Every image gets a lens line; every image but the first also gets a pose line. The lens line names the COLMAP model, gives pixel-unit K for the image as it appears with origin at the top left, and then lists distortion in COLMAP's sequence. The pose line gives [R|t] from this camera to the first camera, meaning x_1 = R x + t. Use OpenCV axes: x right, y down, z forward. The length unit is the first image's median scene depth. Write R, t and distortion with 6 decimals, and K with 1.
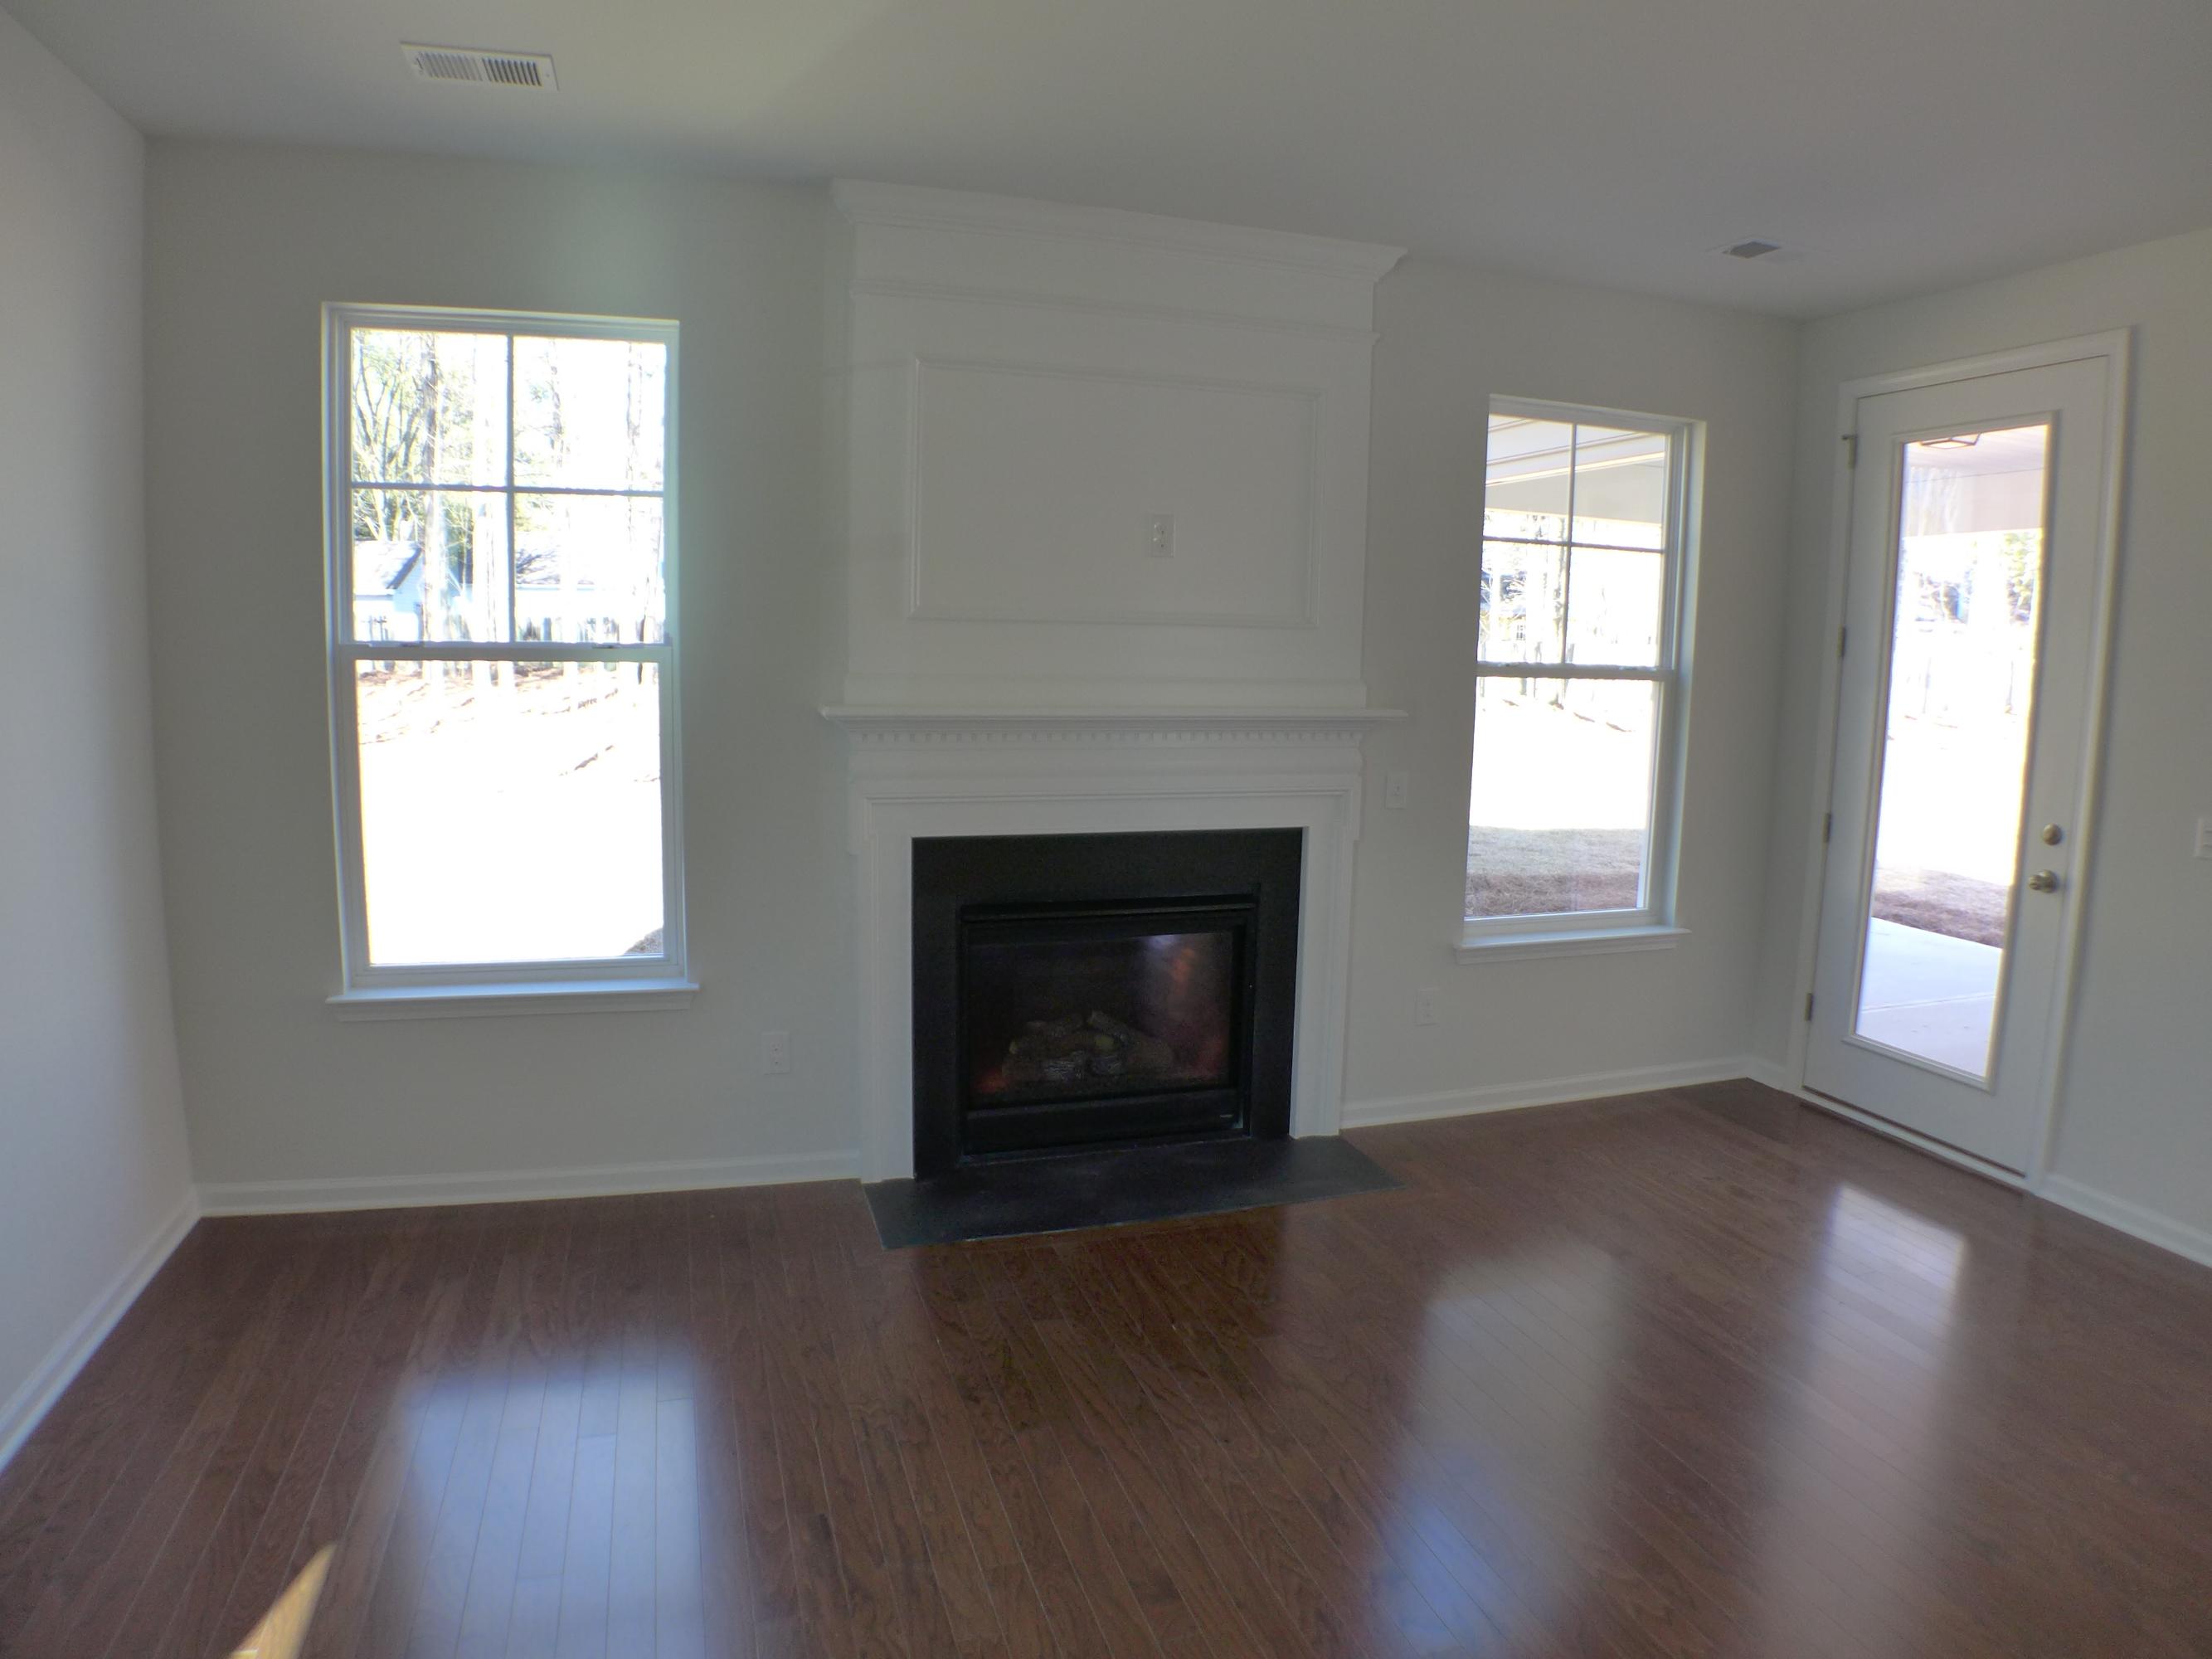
lens RADIAL K [[1337.5, 0, 1100.6], [0, 1337.5, 841.5], [0, 0, 1]] dist [-0.134169, 0.026029]
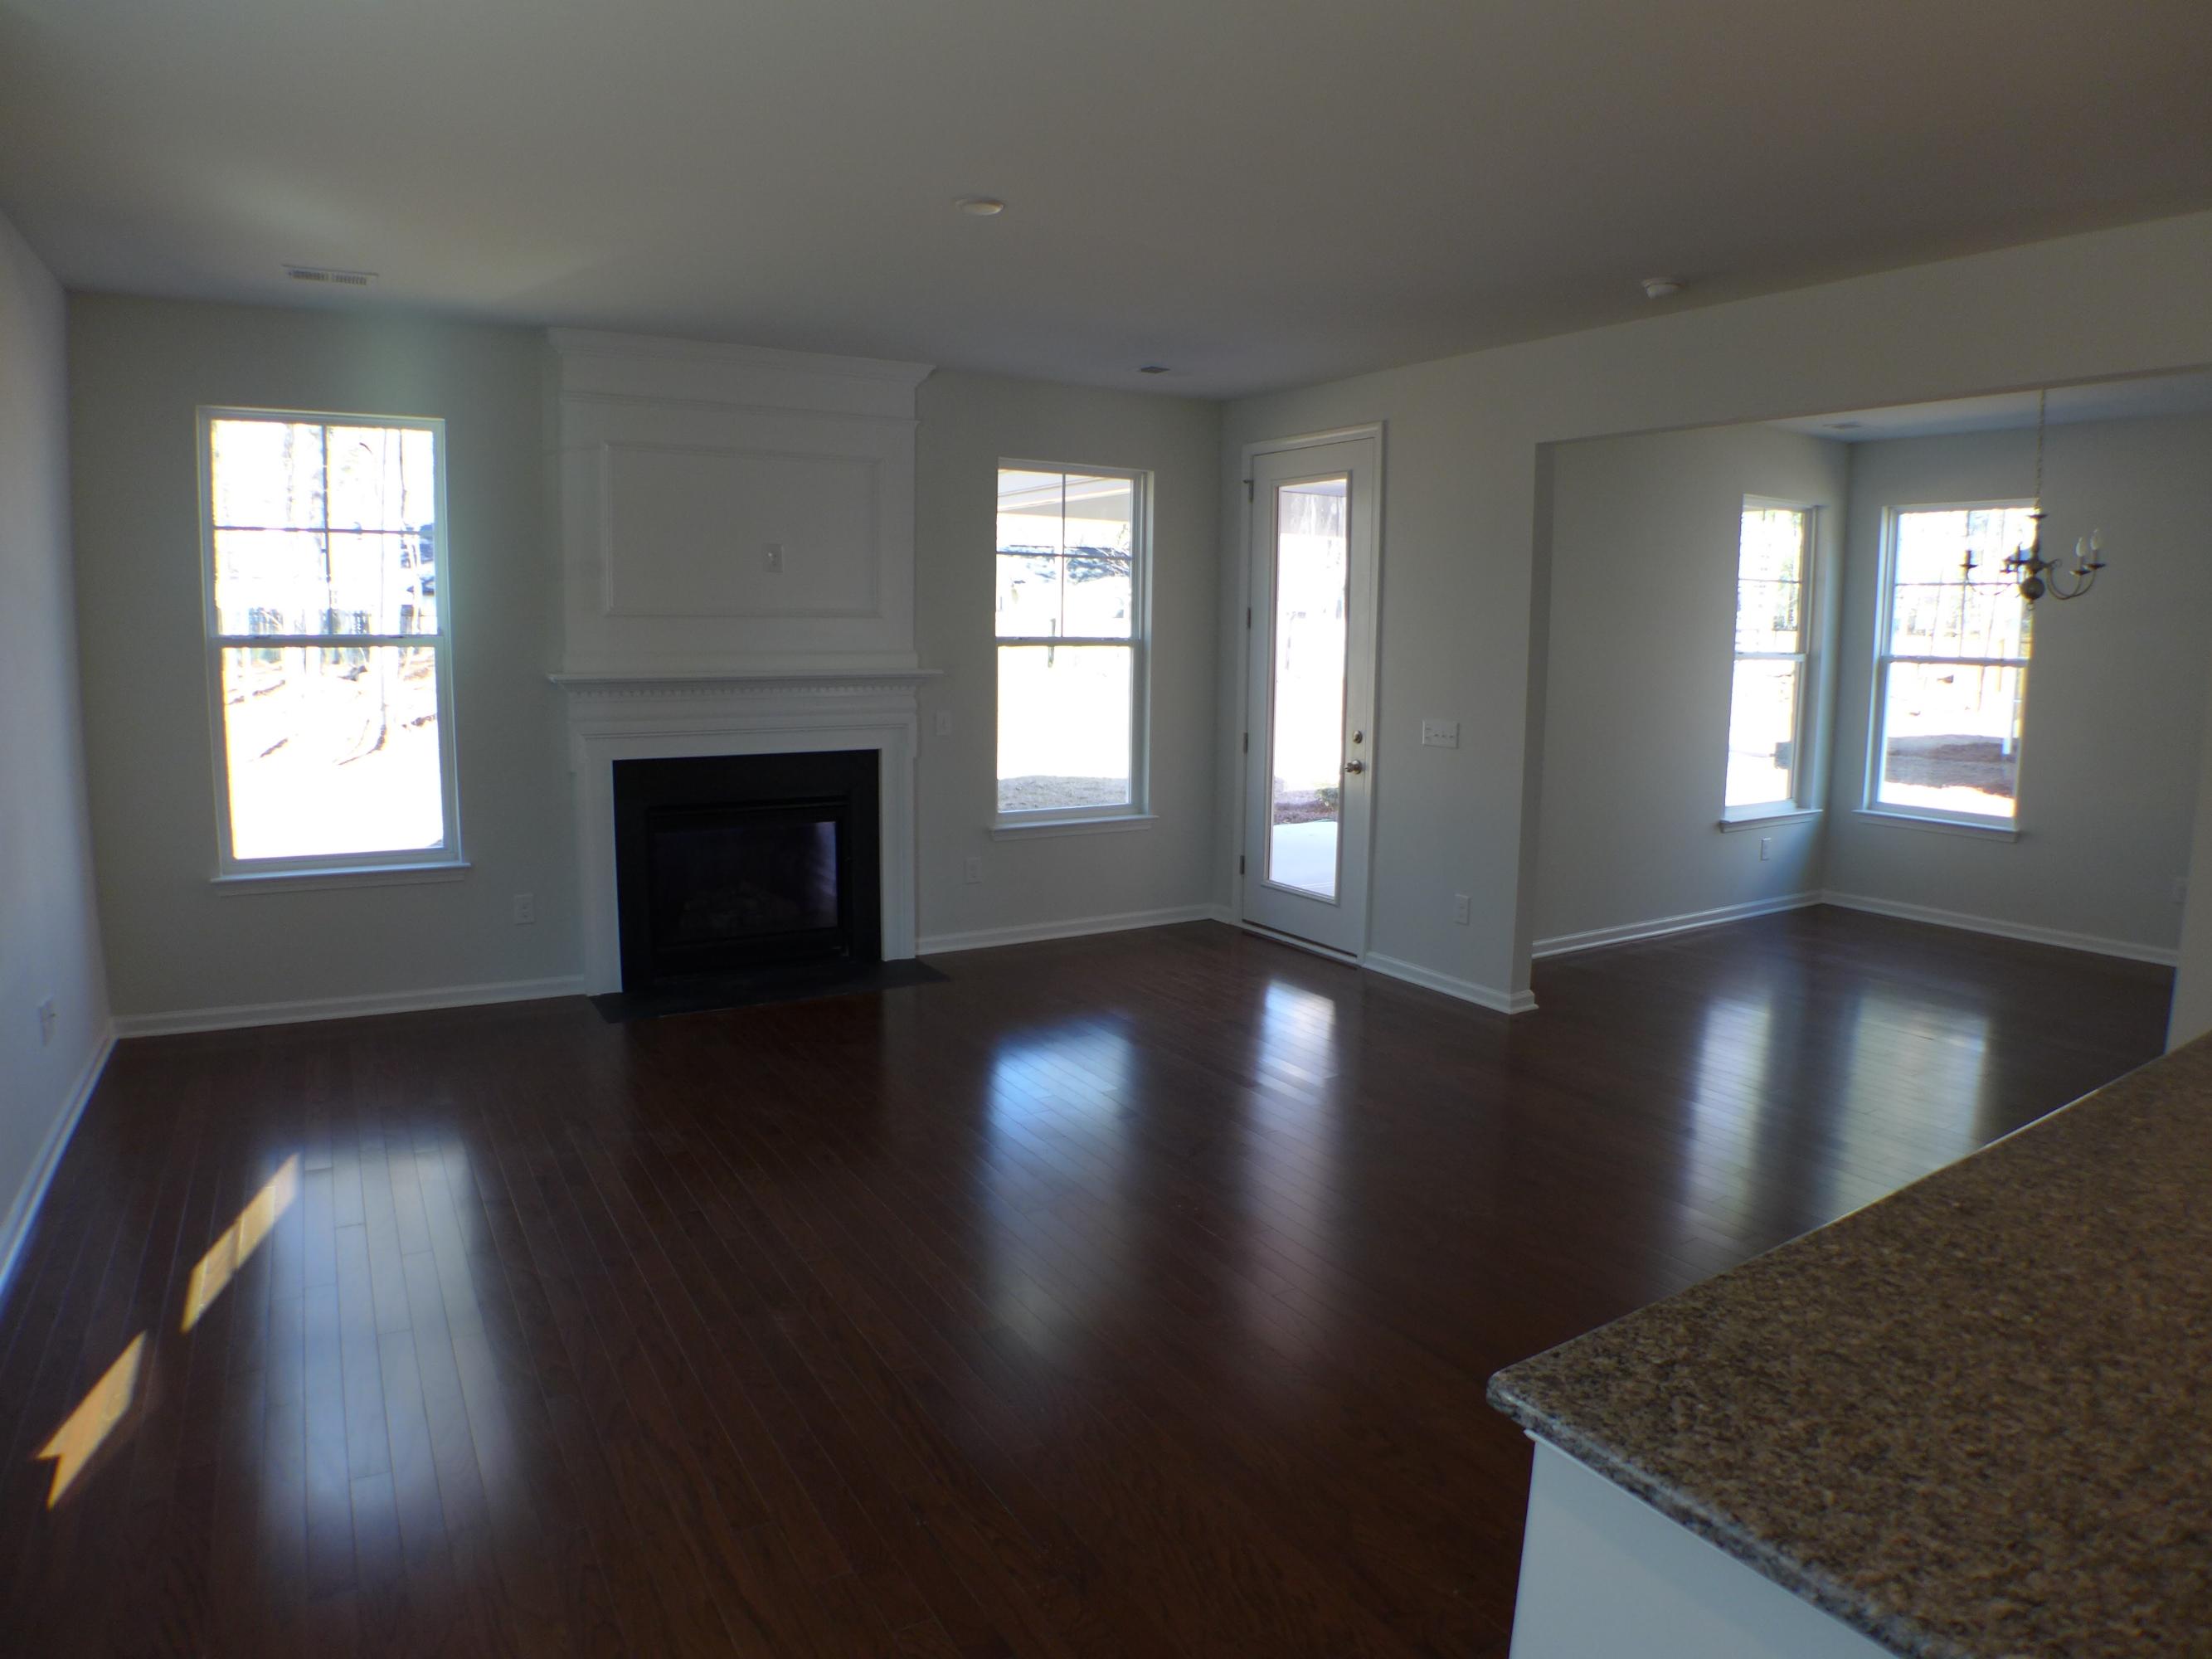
lens RADIAL K [[1337.5, 0, 1094.8], [0, 1337.5, 823.8], [0, 0, 1]] dist [-0.134169, 0.026029]
pose [[0.973560, -0.039237, 0.225037, 0.050974], [0.038631, 0.999228, 0.007095, 0.075851], [-0.225141, 0.001786, 0.974324, -0.544003]]
